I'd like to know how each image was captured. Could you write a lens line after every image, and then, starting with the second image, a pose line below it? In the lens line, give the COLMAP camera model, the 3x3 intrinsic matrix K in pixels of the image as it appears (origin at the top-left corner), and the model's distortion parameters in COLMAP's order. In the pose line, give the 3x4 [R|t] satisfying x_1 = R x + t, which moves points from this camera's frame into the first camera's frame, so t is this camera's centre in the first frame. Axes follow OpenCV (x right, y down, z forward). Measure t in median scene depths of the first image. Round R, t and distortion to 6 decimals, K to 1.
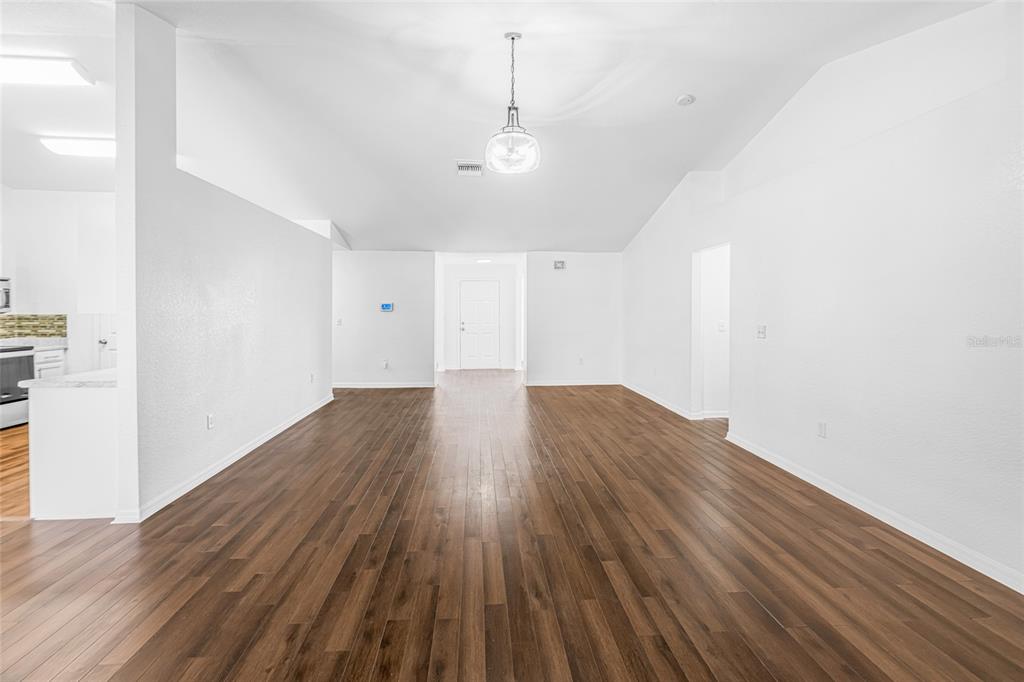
lens RADIAL K [[469.1, 0, 502.0], [0, 469.1, 314.3], [0, 0, 1]] dist [-0.005001, 0.003176]
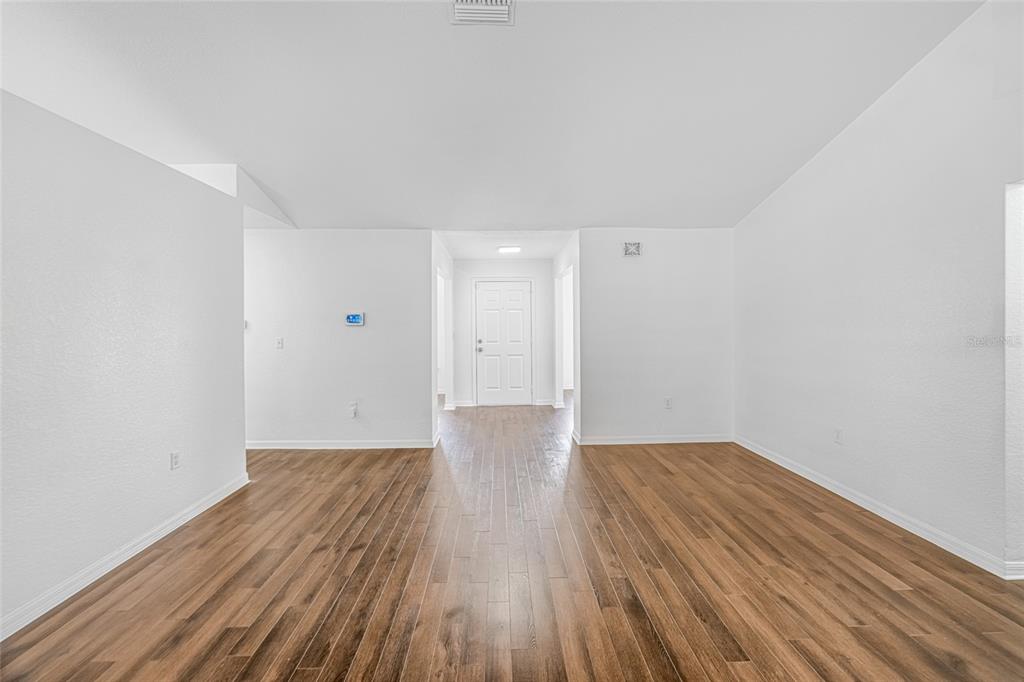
lens RADIAL K [[469.1, 0, 521.4], [0, 469.1, 327.0], [0, 0, 1]] dist [-0.005001, 0.003176]
pose [[0.999953, -0.008265, -0.005147, -0.029287], [0.008278, 0.999963, 0.002460, -0.006953], [0.005126, -0.002503, 0.999984, 0.517242]]
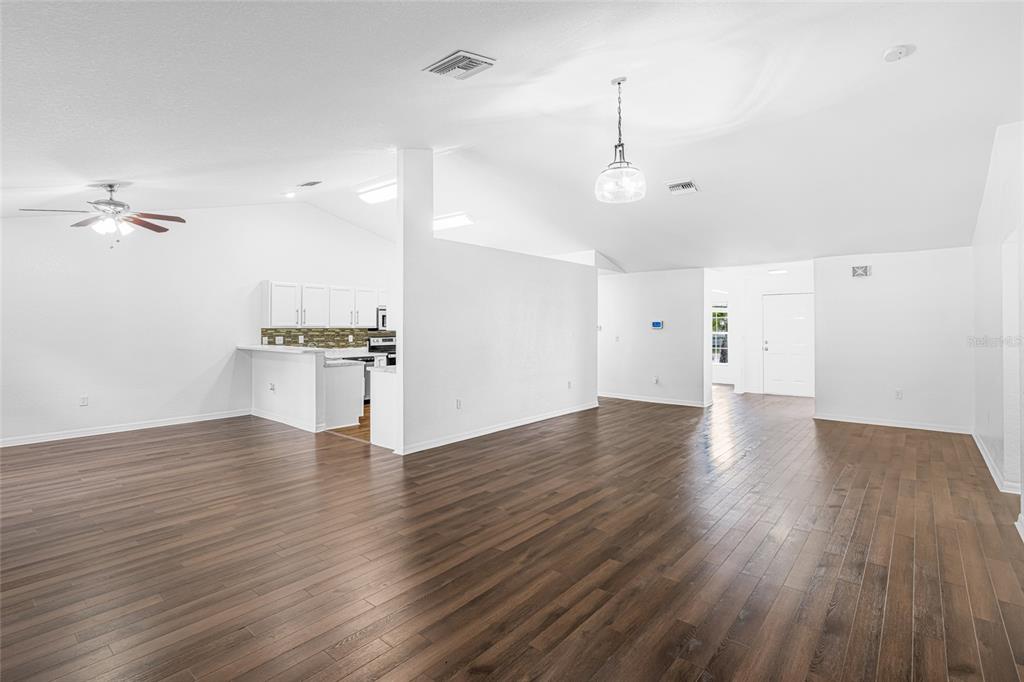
lens RADIAL K [[469.1, 0, 501.7], [0, 469.1, 325.0], [0, 0, 1]] dist [-0.005001, 0.003176]
pose [[0.723090, -0.004621, -0.690739, 0.310436], [-0.004435, 0.999926, -0.011332, -0.002727], [0.690740, 0.011258, 0.723016, 0.010005]]
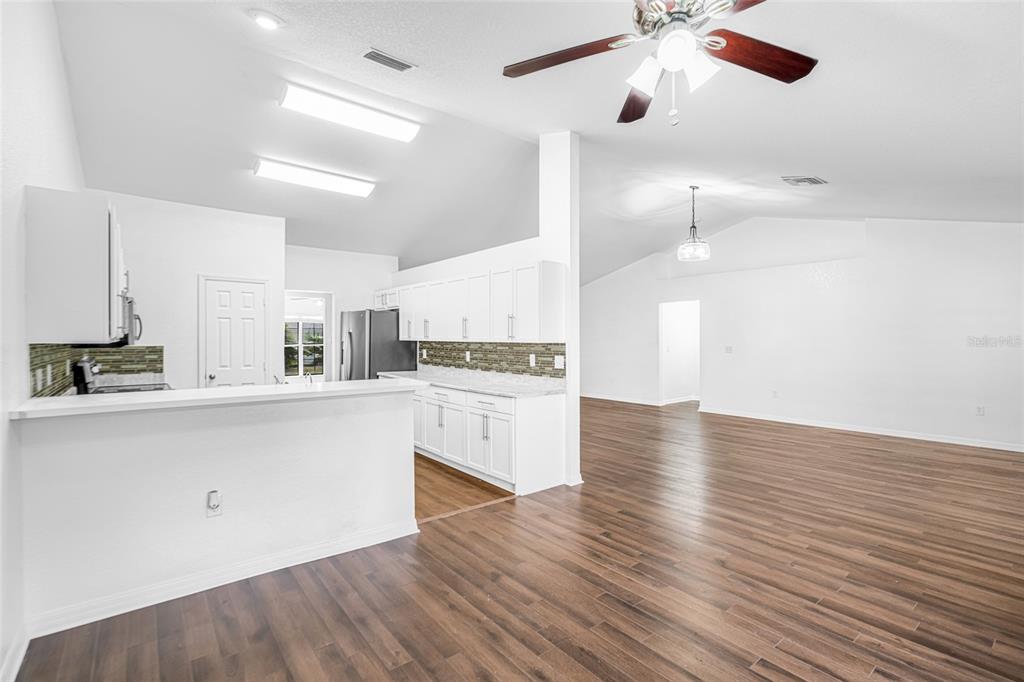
lens RADIAL K [[469.1, 0, 513.8], [0, 469.1, 343.9], [0, 0, 1]] dist [-0.005001, 0.003176]
pose [[0.827068, -0.011729, 0.561979, -0.882183], [0.007191, 0.999921, 0.010285, -0.007695], [-0.562055, -0.004465, 0.827088, -0.057640]]
